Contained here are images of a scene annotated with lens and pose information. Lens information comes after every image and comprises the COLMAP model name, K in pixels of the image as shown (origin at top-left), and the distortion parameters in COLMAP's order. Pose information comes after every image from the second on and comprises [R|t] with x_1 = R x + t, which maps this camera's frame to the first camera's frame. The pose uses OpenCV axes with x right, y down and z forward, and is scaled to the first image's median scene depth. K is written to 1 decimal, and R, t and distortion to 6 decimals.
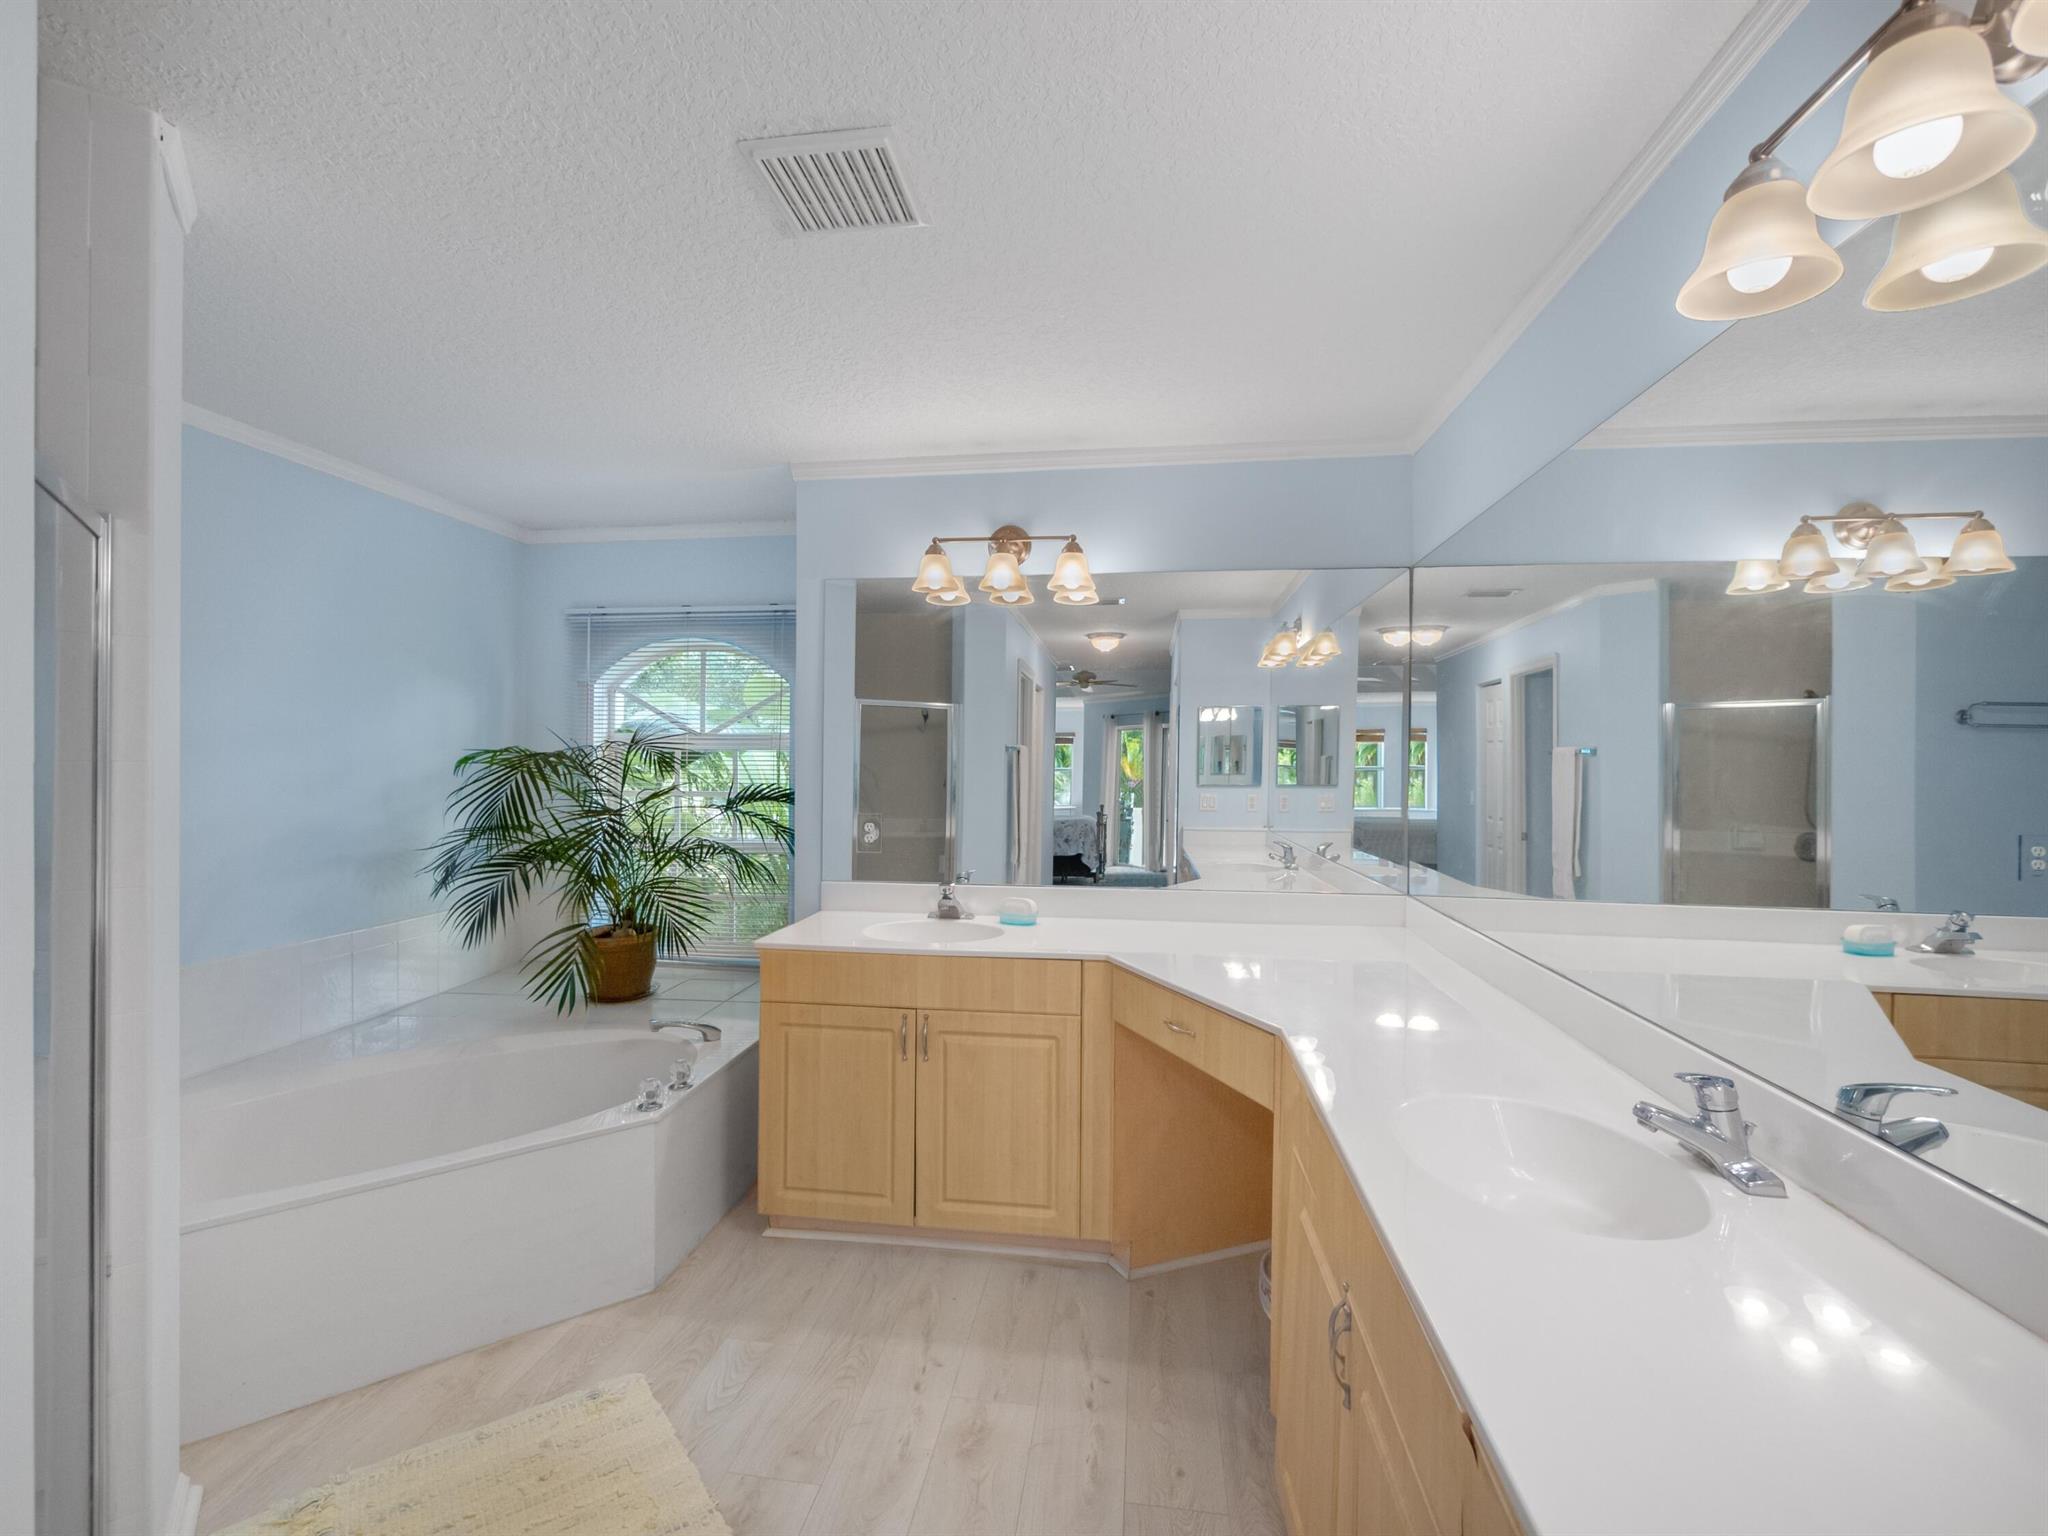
lens RADIAL K [[907.3, 0, 1038.1], [0, 907.3, 774.2], [0, 0, 1]] dist [-0.004363, 0.000392]
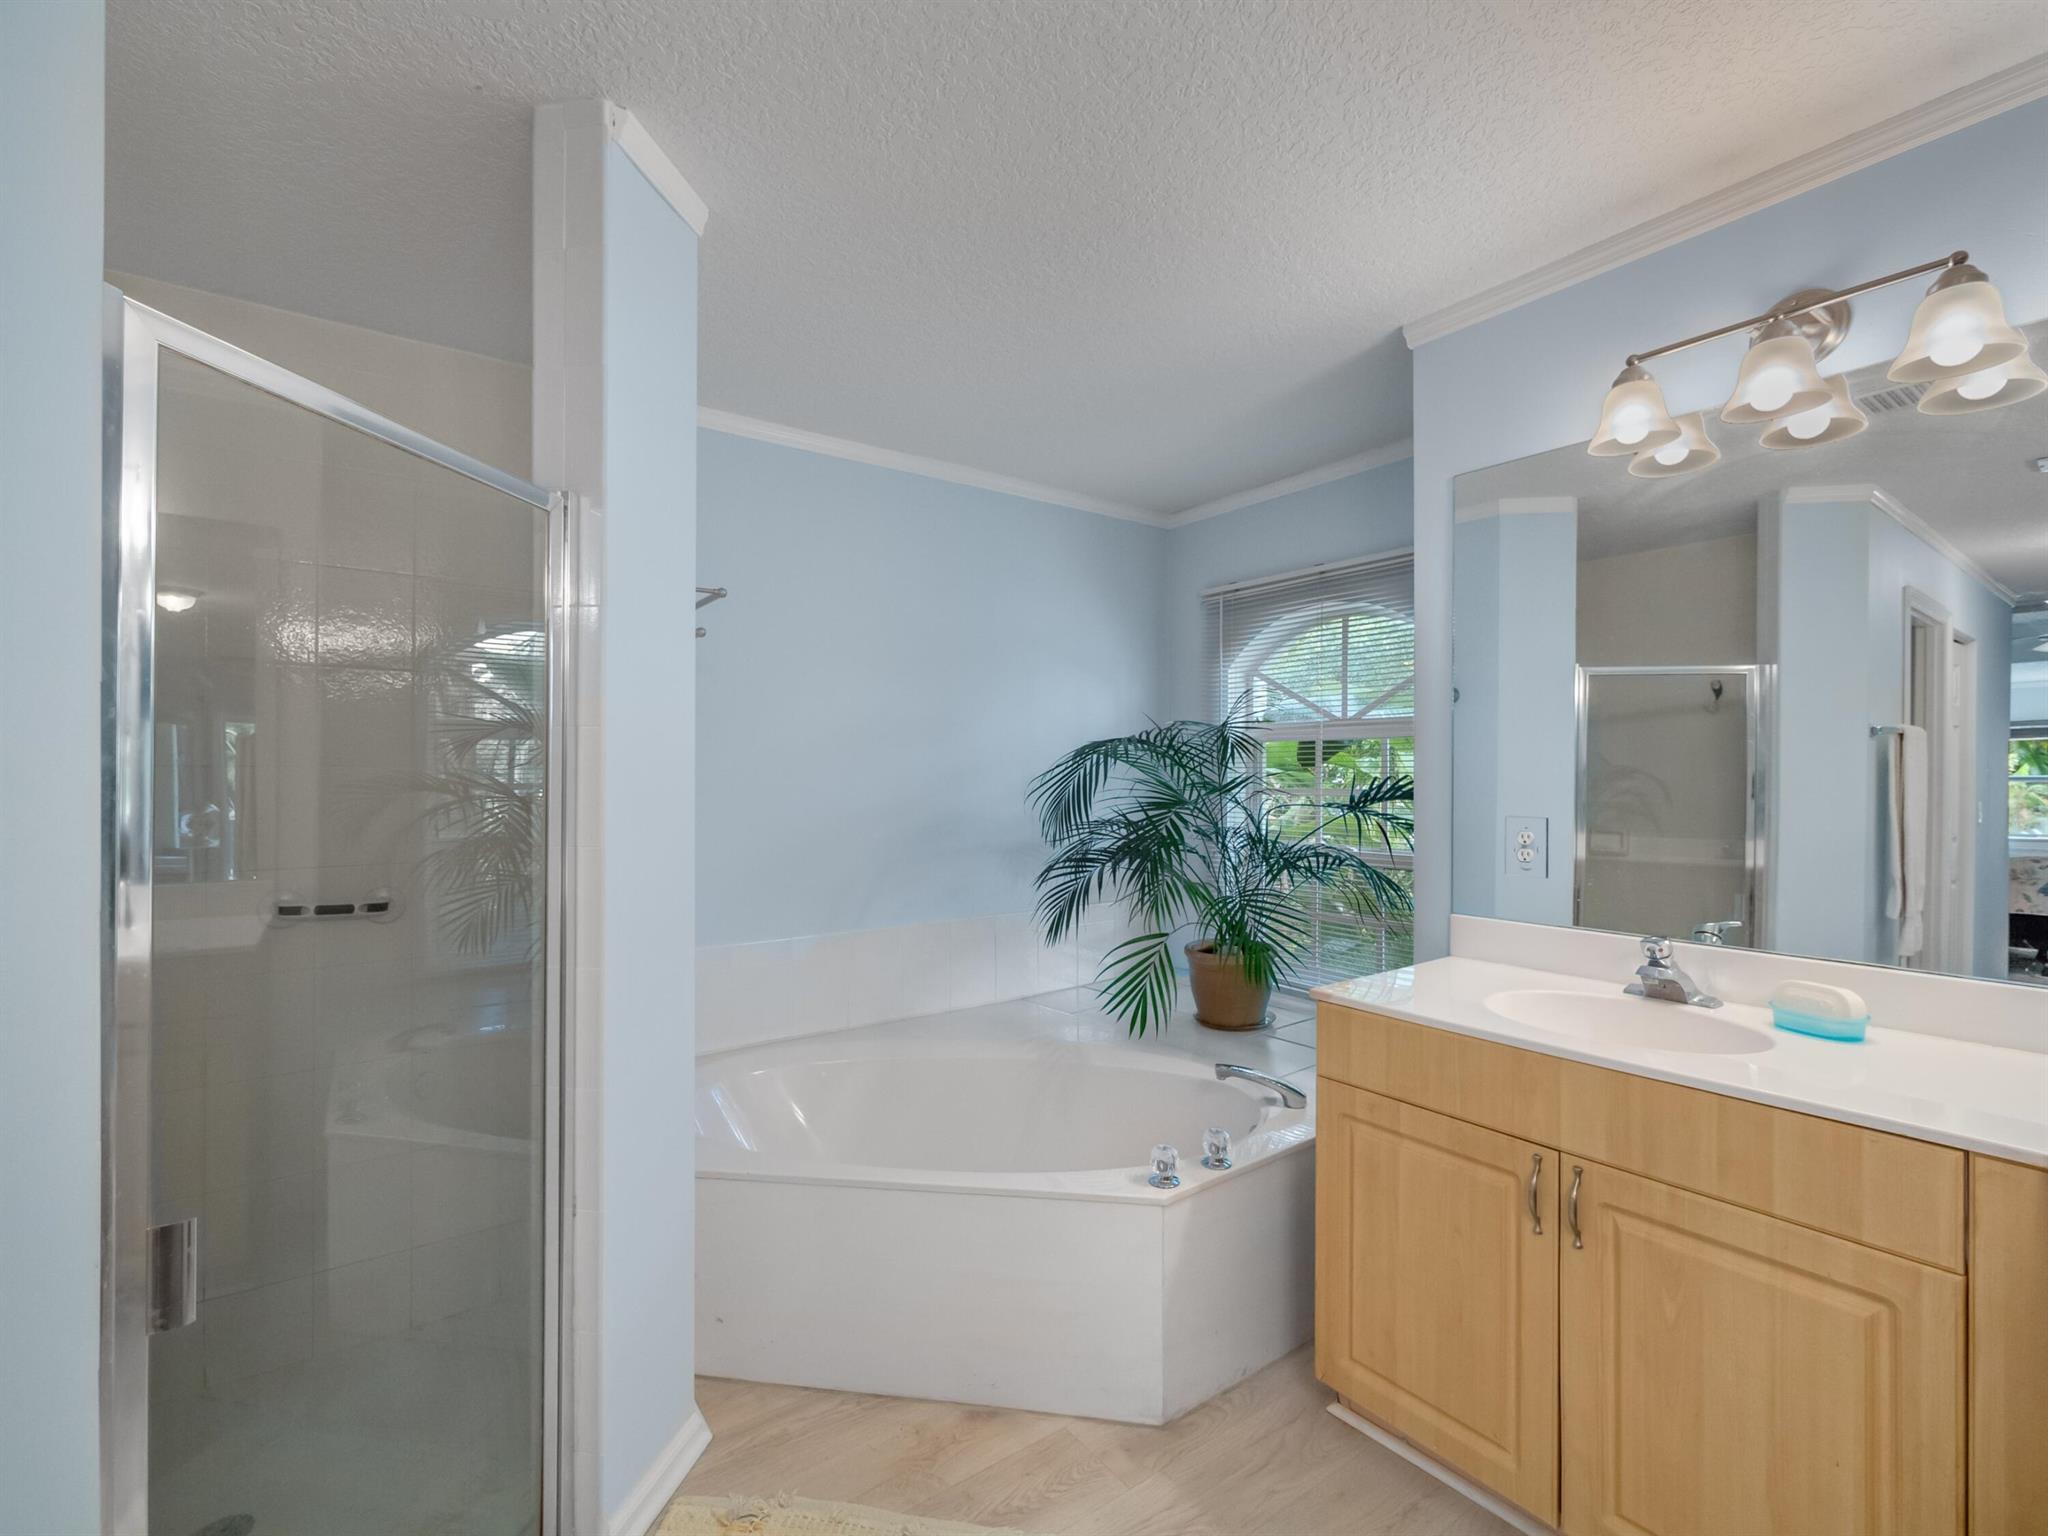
lens RADIAL K [[907.3, 0, 1038.1], [0, 907.3, 774.2], [0, 0, 1]] dist [-0.004363, 0.000392]
pose [[0.680880, -0.008711, -0.732343, 0.060992], [-0.005238, 0.999846, -0.016762, 0.030090], [0.732376, 0.015249, 0.680730, 0.351163]]
